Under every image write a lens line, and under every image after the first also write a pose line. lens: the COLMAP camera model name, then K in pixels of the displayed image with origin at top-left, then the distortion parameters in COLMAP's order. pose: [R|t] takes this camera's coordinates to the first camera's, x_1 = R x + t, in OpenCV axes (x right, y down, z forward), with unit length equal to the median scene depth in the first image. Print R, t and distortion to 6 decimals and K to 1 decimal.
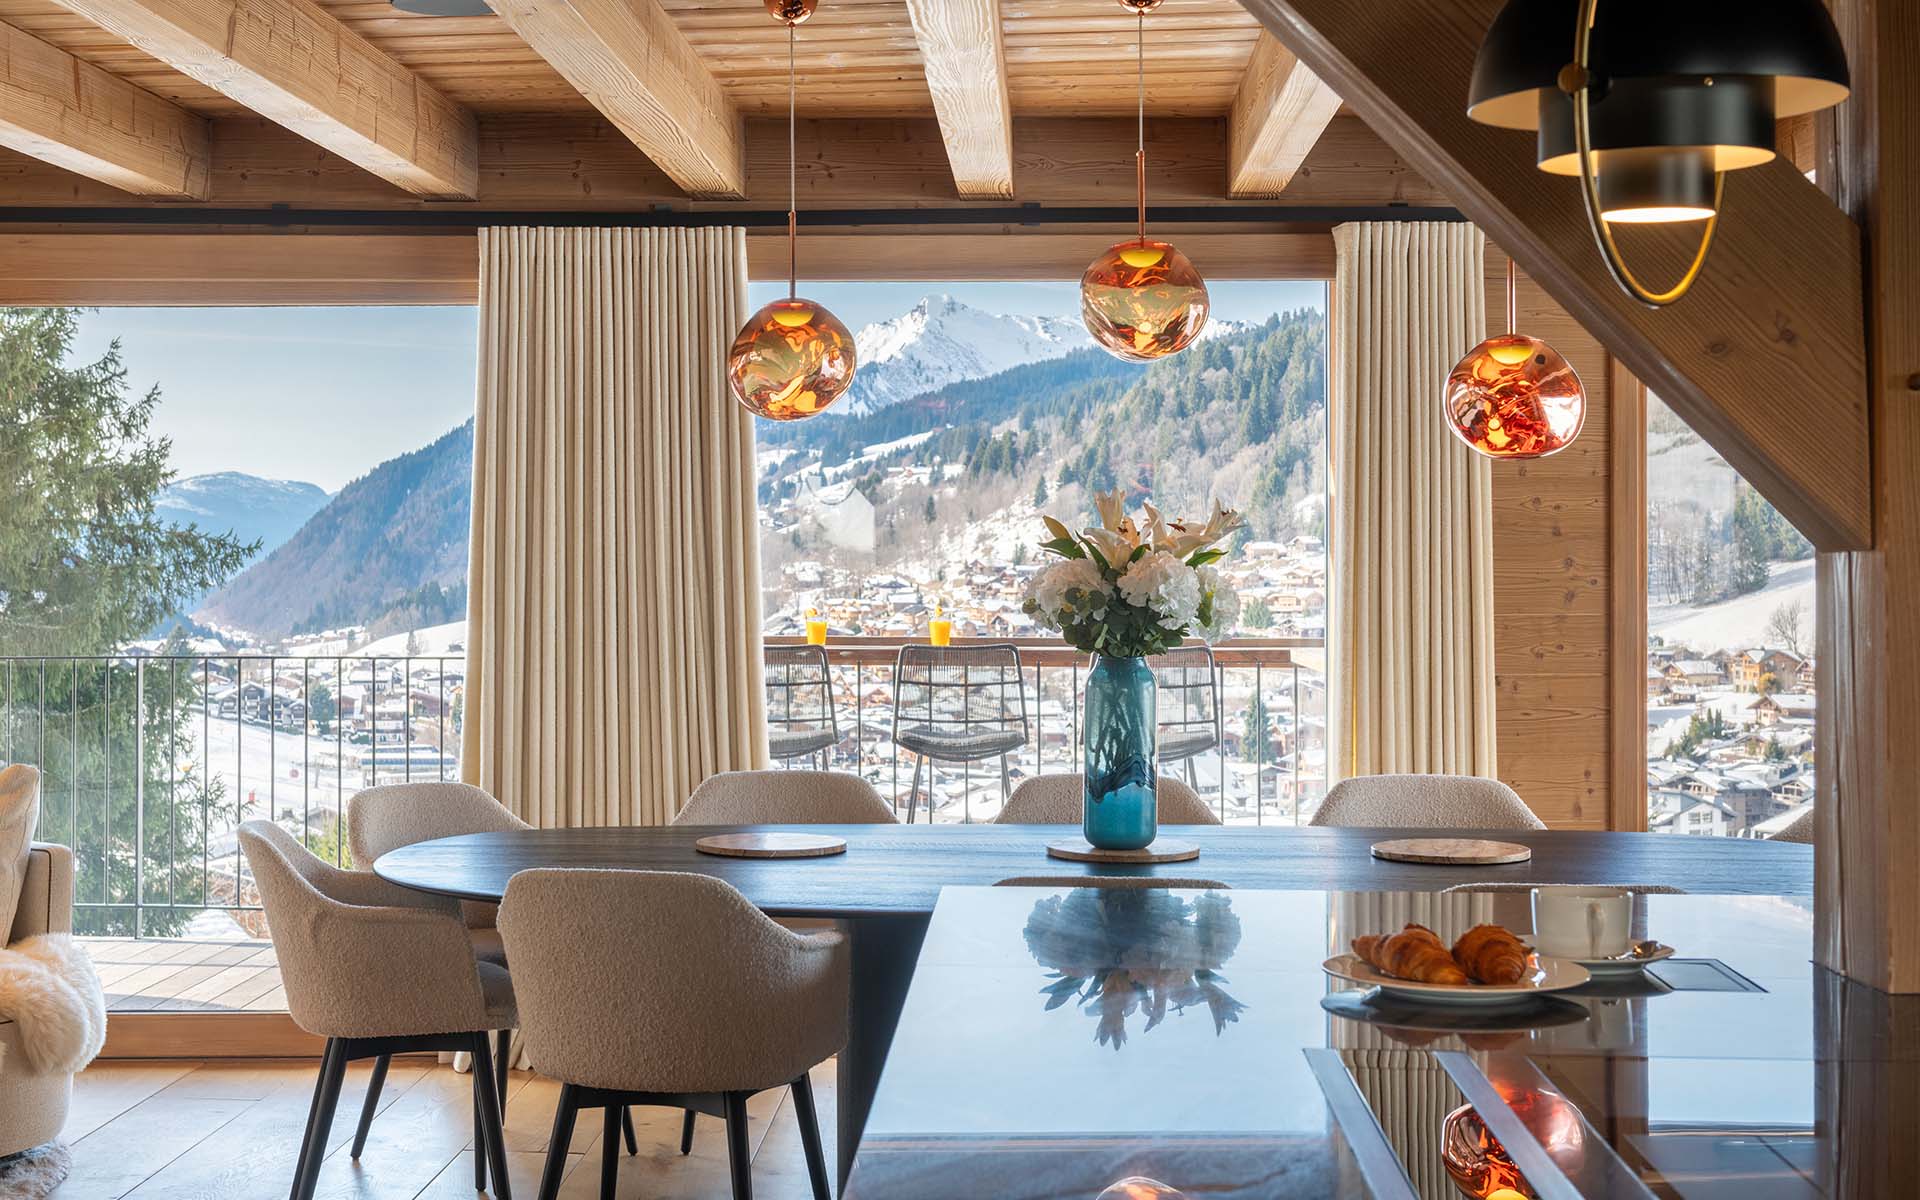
lens RADIAL K [[2956.4, 0, 939.5], [0, 2956.4, 493.3], [0, 0, 1]] dist [-0.028597, 0.000000]
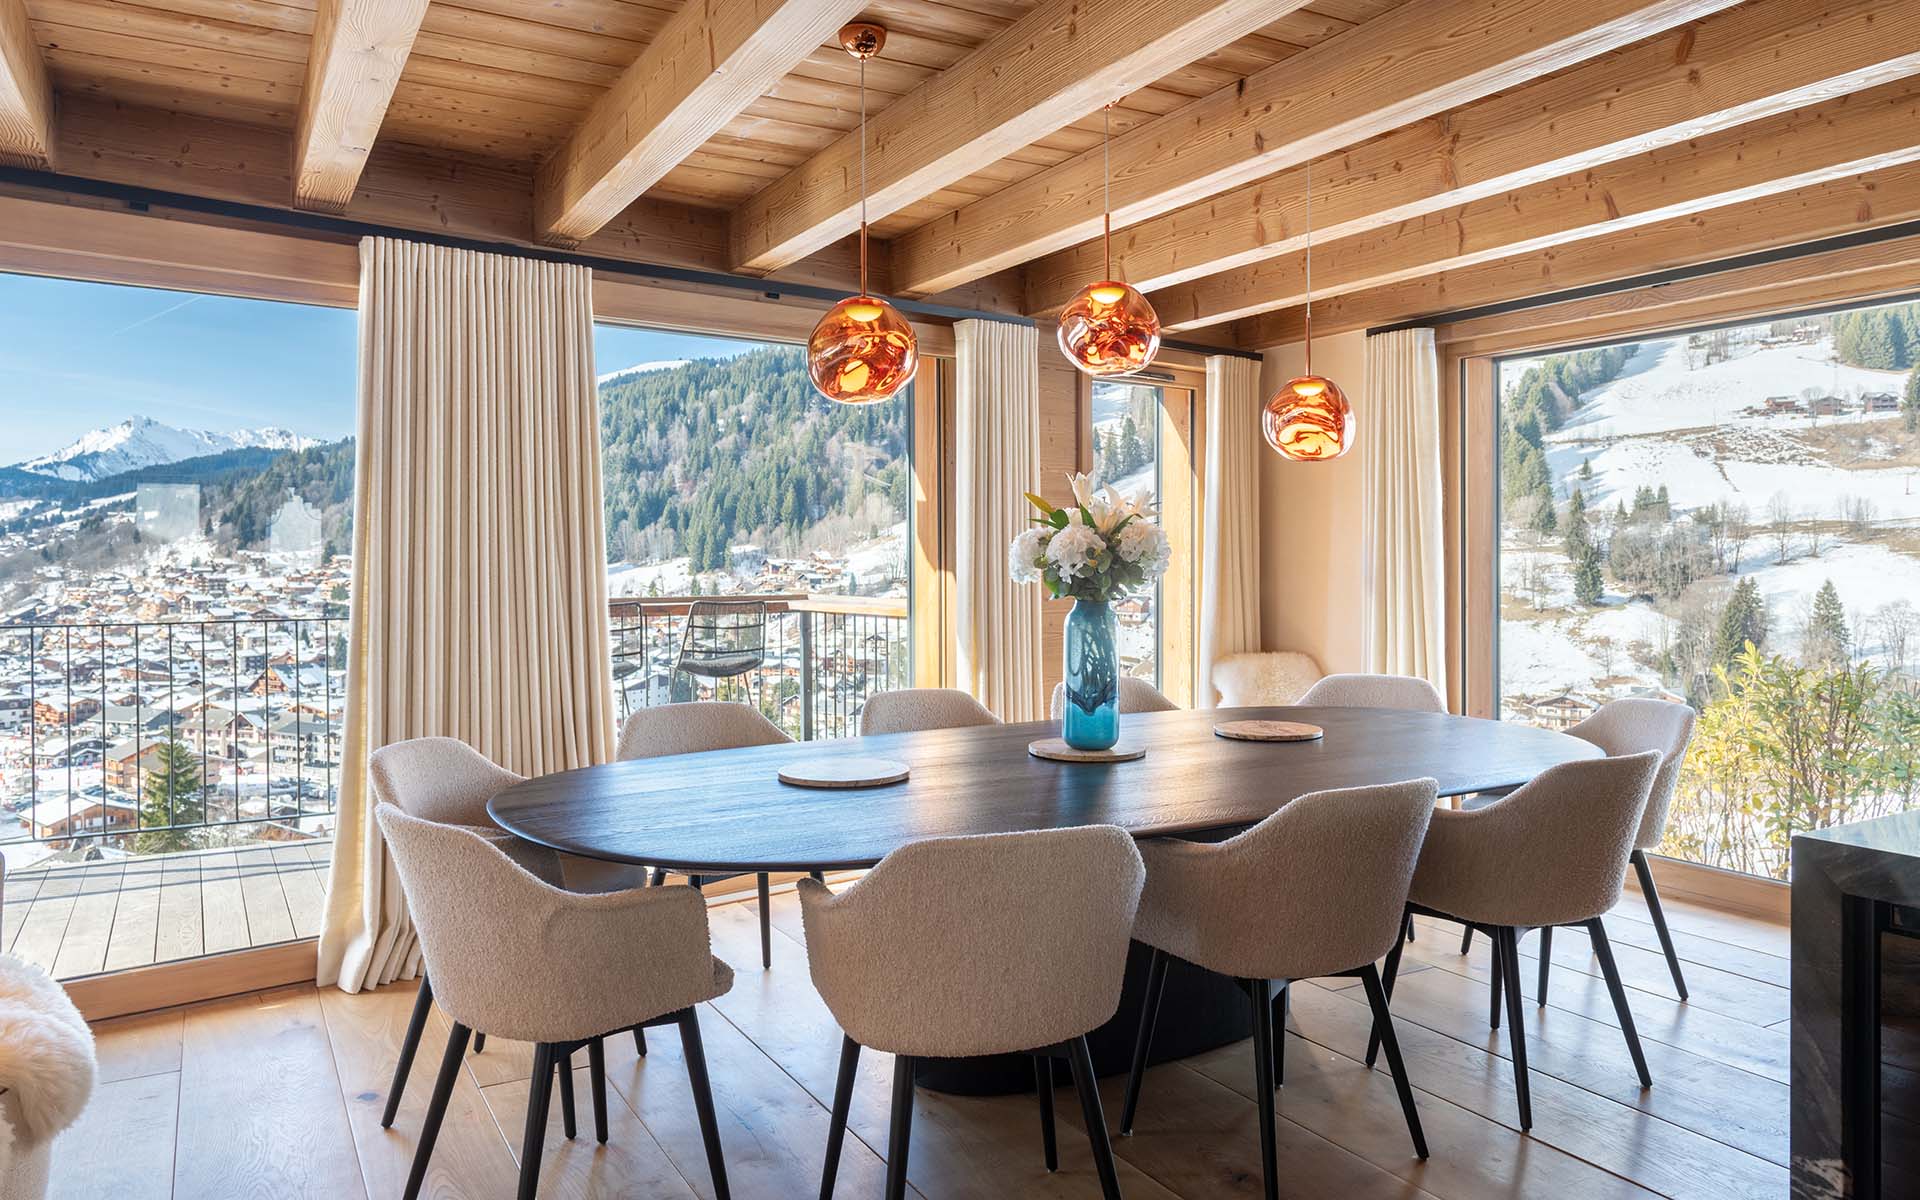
lens RADIAL K [[1238.5, 0, 889.4], [0, 1238.5, 557.9], [0, 0, 1]] dist [0.003220, -0.005644]
pose [[0.810268, 0.000142, 0.586059, -0.073170], [-0.007920, 0.999911, 0.010708, 0.006867], [-0.586006, -0.013318, 0.810197, 0.135934]]
